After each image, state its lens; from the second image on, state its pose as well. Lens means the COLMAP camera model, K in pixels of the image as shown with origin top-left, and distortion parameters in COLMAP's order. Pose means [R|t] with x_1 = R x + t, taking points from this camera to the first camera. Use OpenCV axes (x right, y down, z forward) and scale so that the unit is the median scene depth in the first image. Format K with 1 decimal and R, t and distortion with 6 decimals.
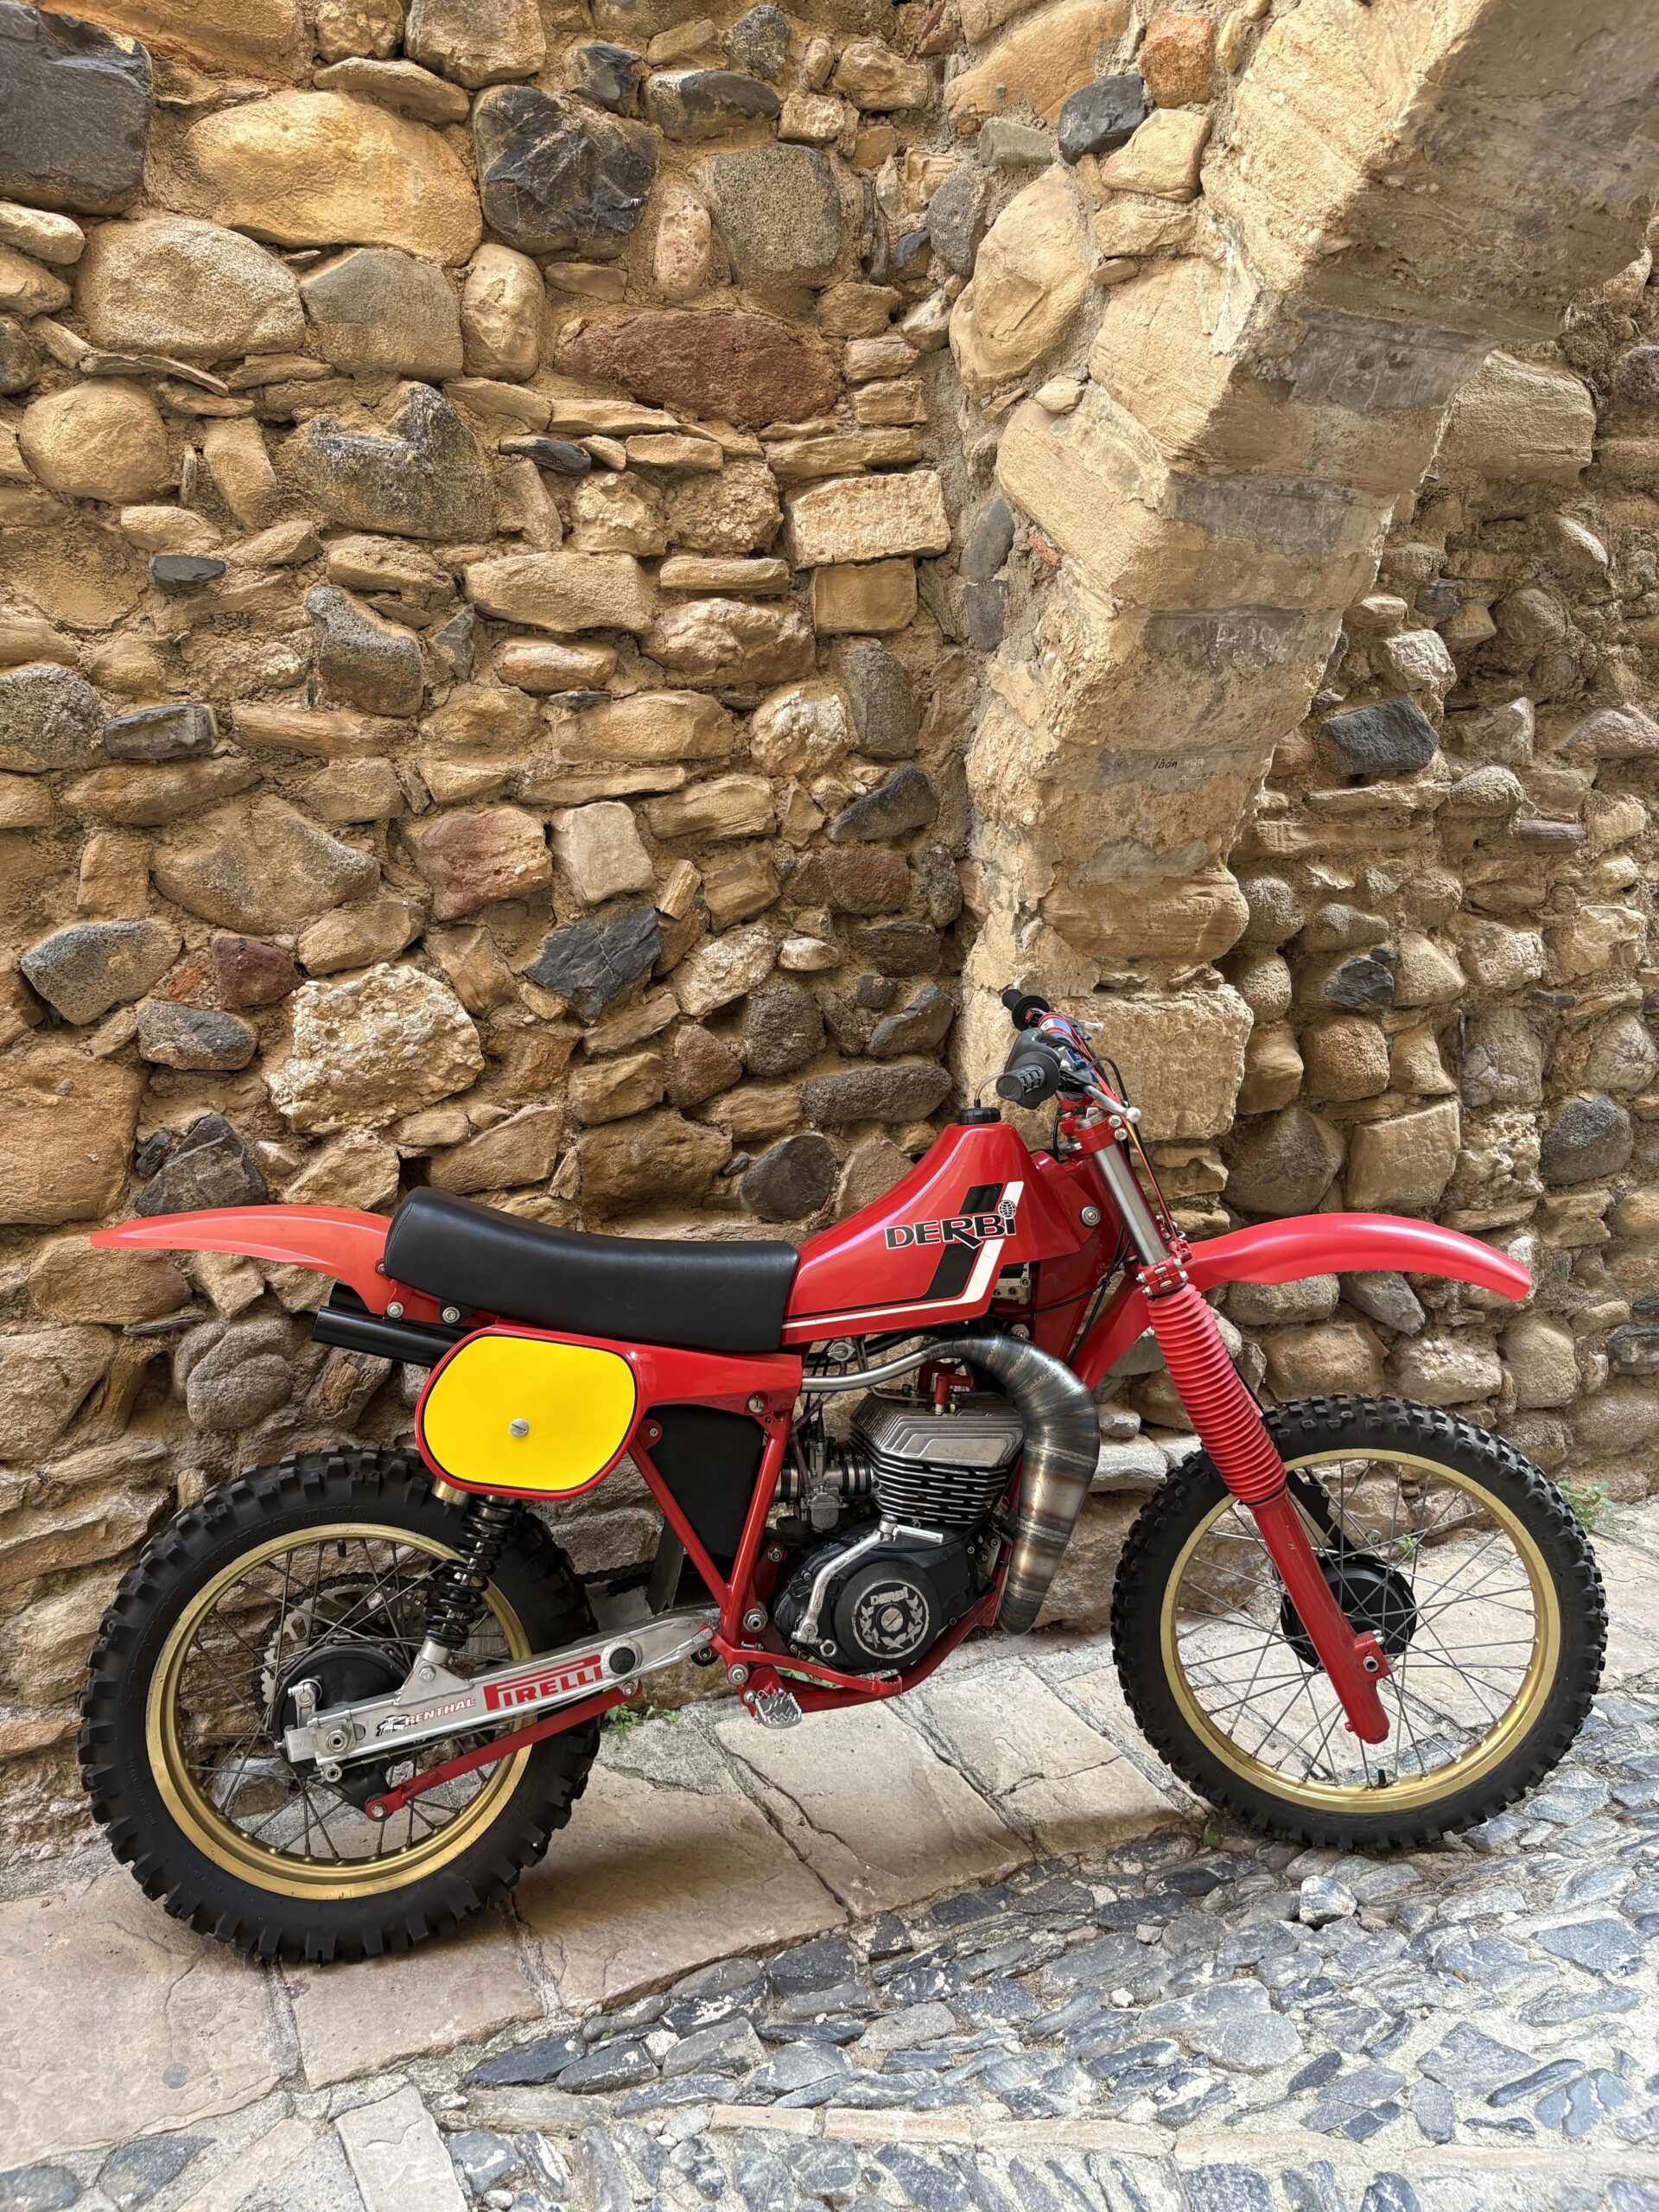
lens RADIAL K [[1642.0, 0, 813.4], [0, 1642.0, 1118.0], [0, 0, 1]] dist [0.042056, -0.040083]
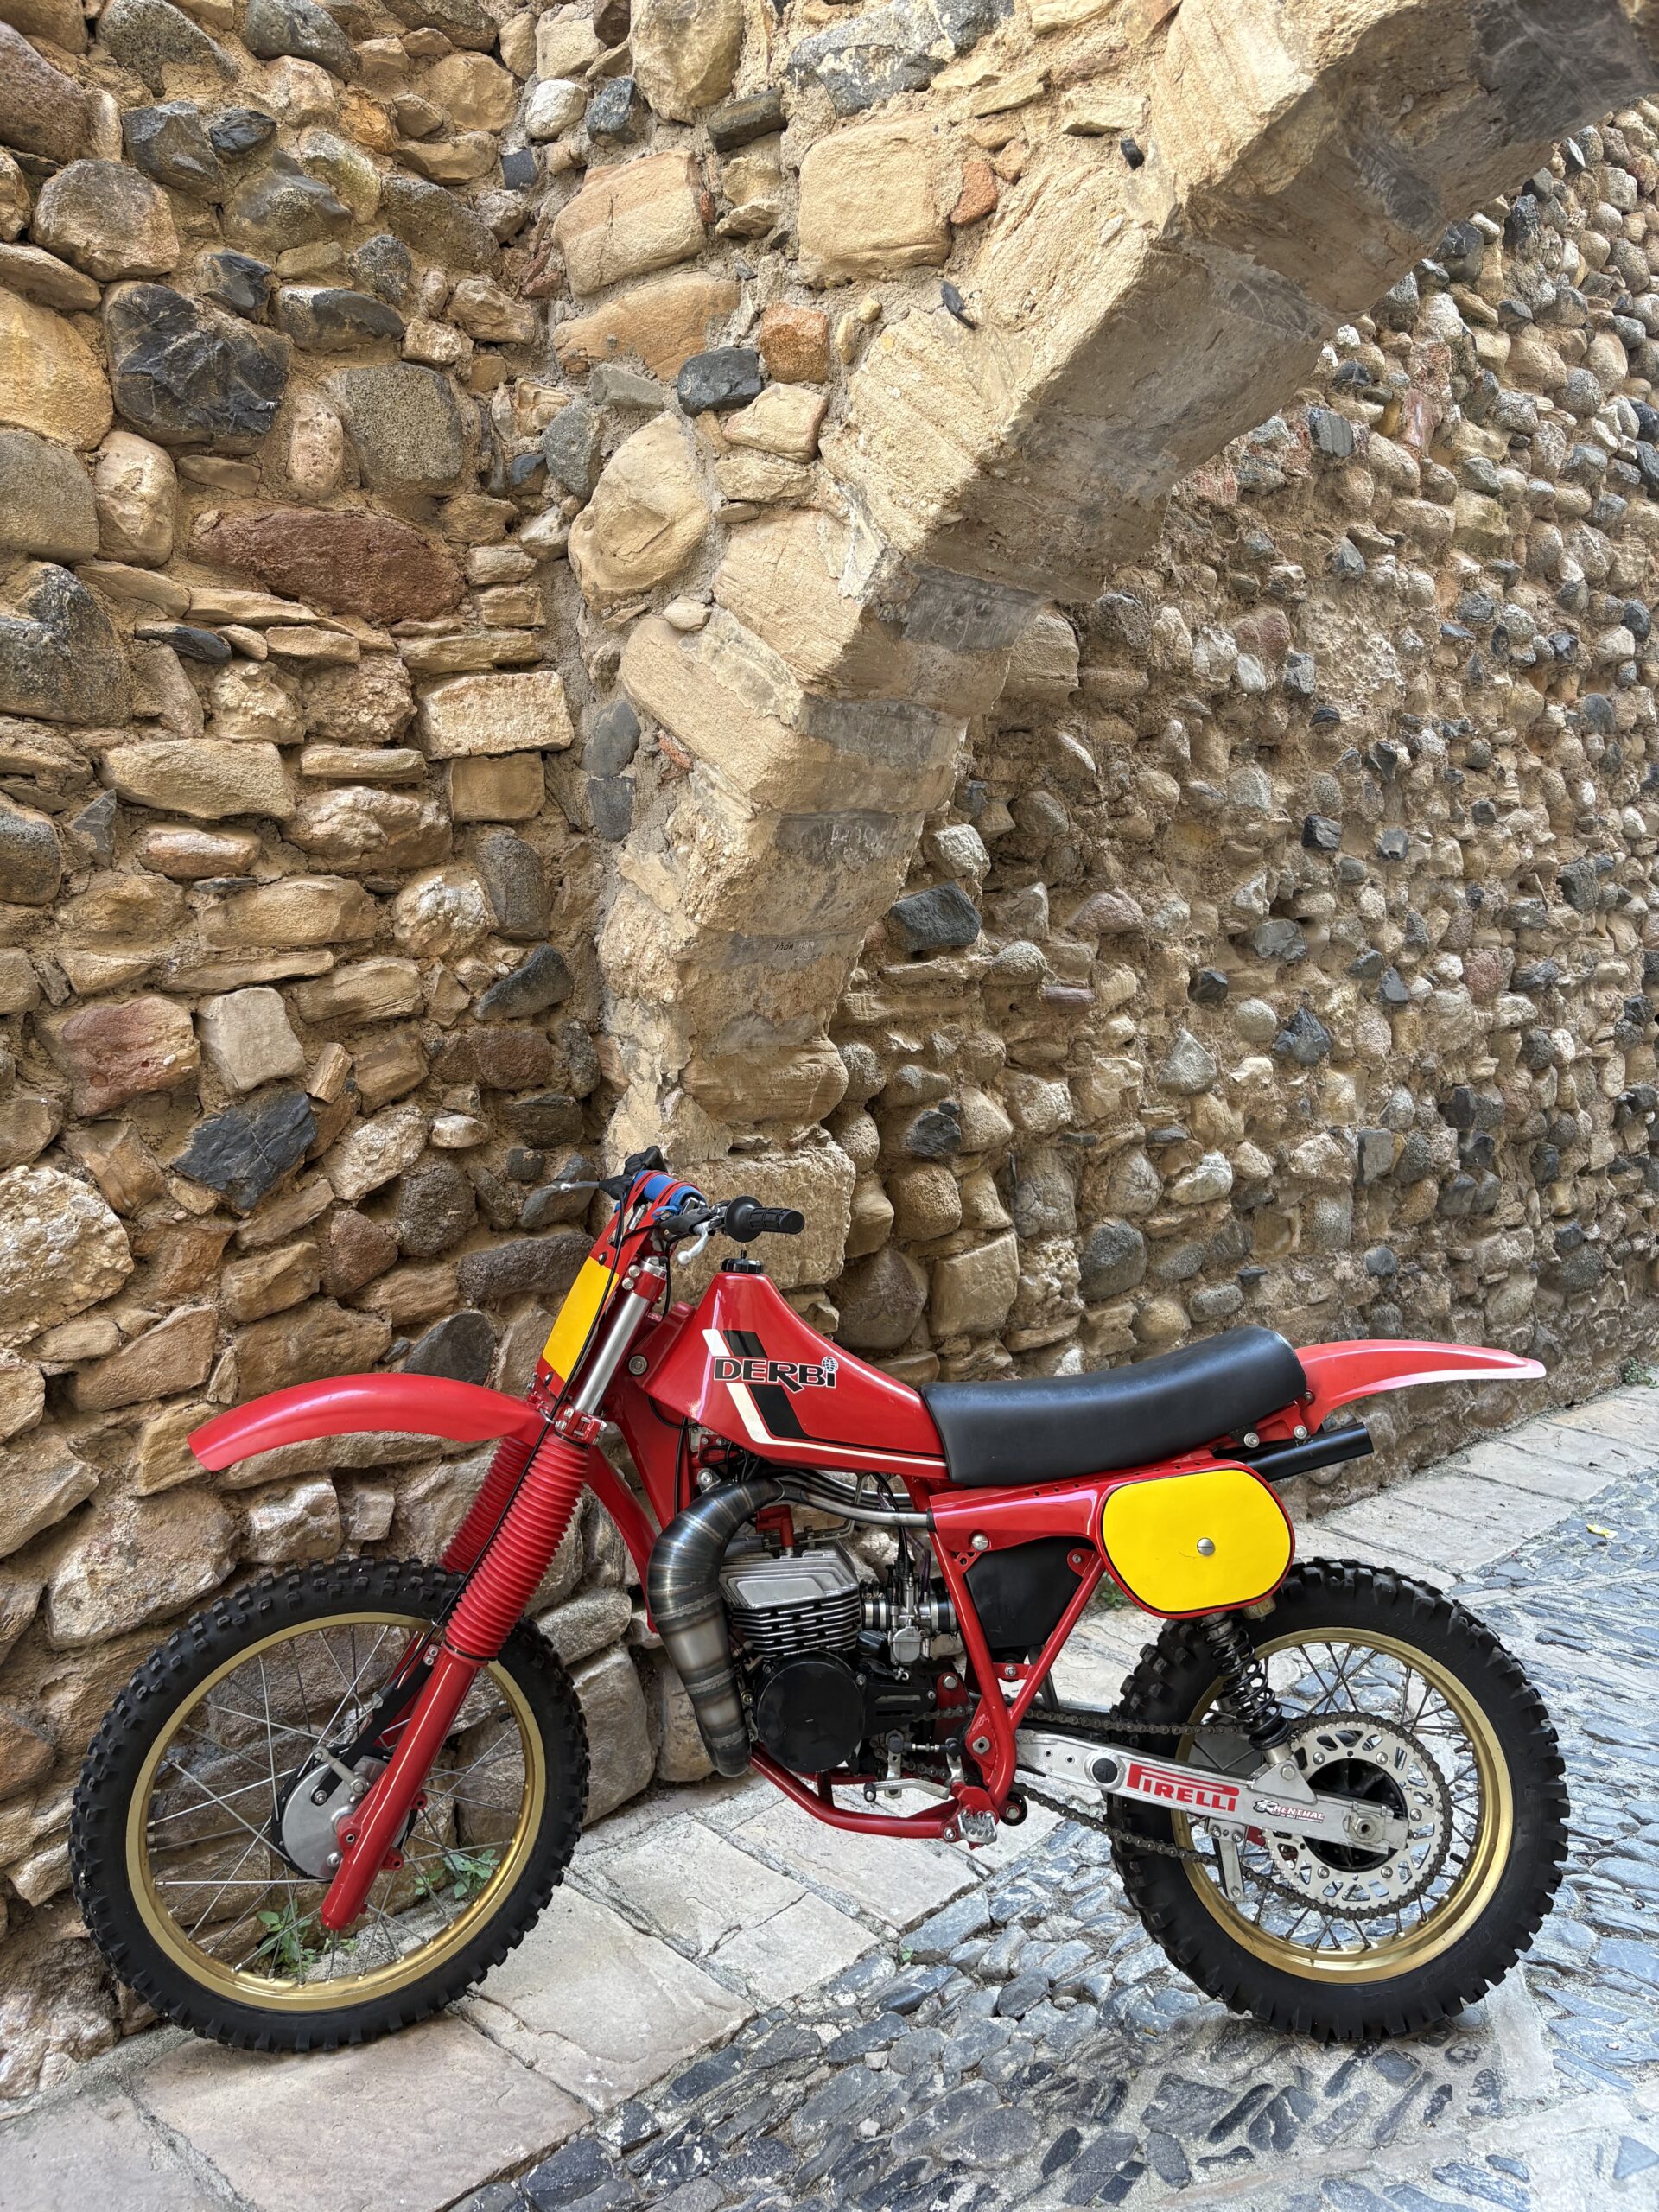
lens RADIAL K [[1642.0, 0, 813.4], [0, 1642.0, 1118.0], [0, 0, 1]] dist [0.042056, -0.040083]
pose [[0.941806, -0.041310, 0.333608, -0.143310], [0.069662, 0.994861, -0.073471, -0.020719], [-0.328859, 0.092435, 0.939845, -0.019034]]
